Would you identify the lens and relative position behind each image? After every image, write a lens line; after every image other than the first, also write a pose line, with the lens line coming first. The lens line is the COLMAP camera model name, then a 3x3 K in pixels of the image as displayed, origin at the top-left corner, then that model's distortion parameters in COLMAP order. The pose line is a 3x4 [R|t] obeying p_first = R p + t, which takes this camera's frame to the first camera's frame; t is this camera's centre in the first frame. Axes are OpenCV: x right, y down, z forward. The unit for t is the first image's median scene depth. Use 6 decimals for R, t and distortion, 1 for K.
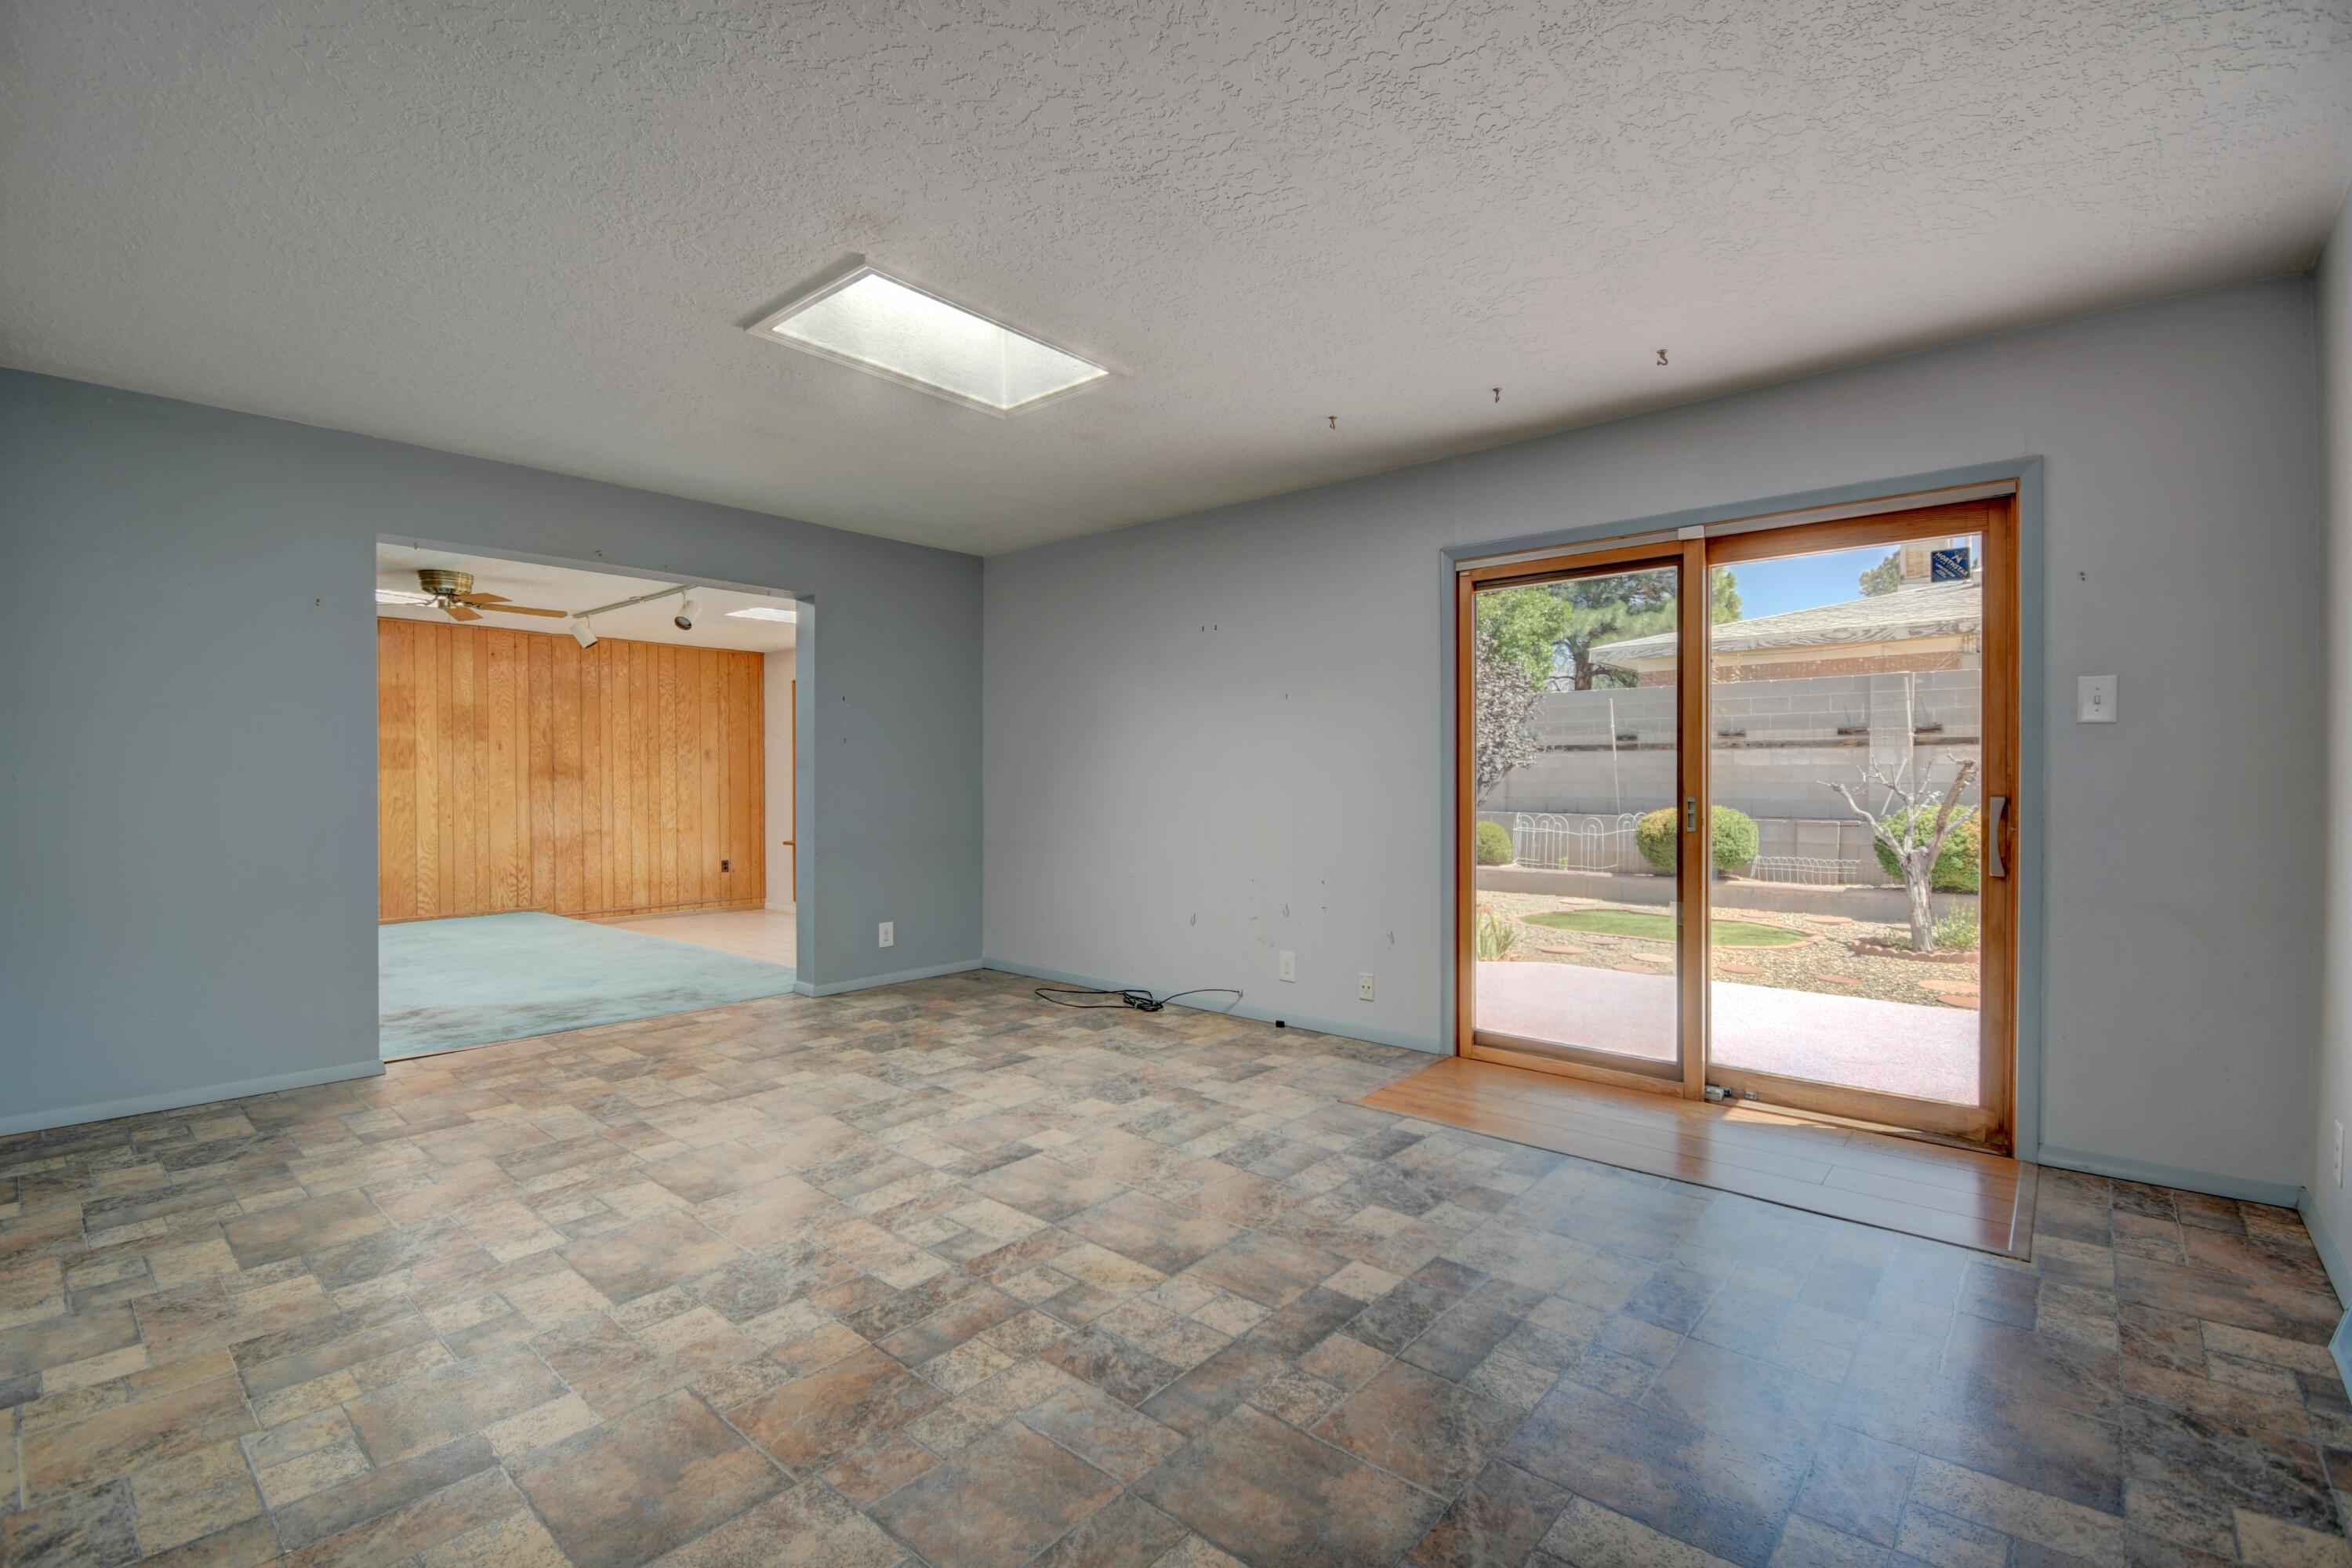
lens RADIAL K [[1042.8, 0, 1176.0], [0, 1042.8, 784.0], [0, 0, 1]] dist [0.027319, -0.028717]
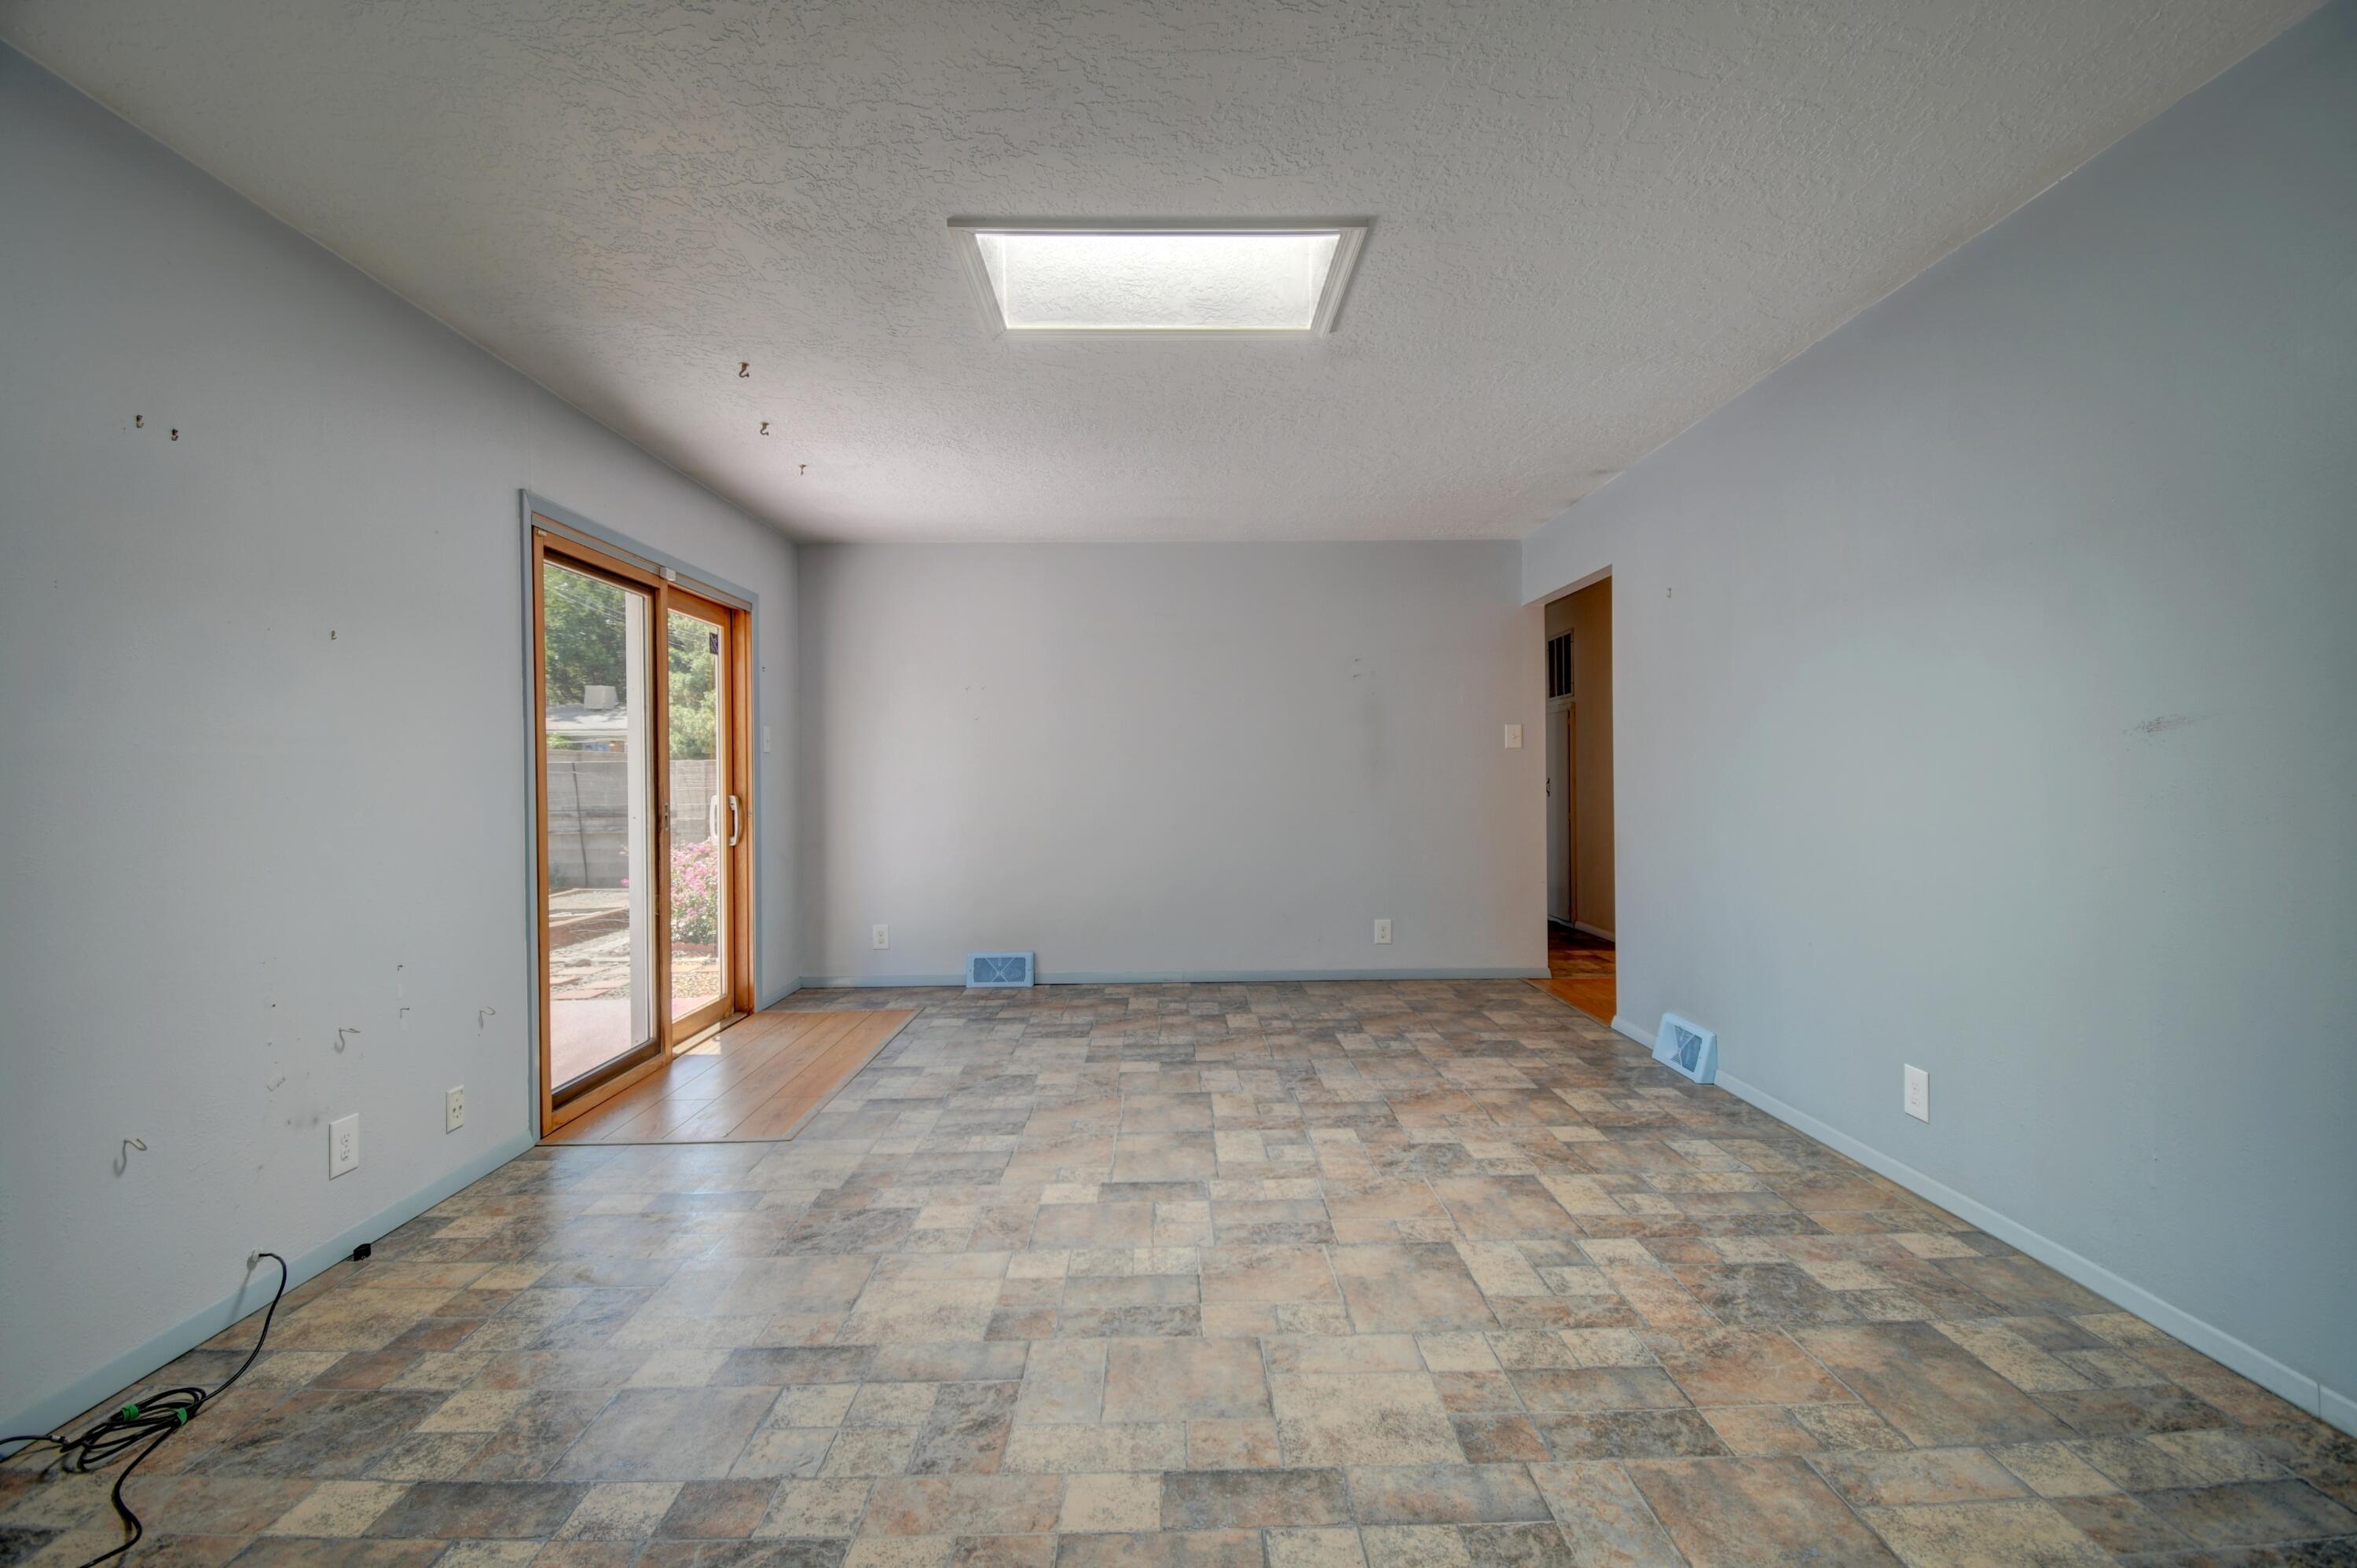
lens RADIAL K [[1044.9, 0, 1178.5], [0, 1044.9, 784.0], [0, 0, 1]] dist [0.027319, -0.028717]
pose [[-0.669711, 0.004160, 0.742610, -0.963849], [0.016906, 0.999811, 0.009645, -0.010884], [-0.742430, 0.019015, -0.669654, 1.749184]]
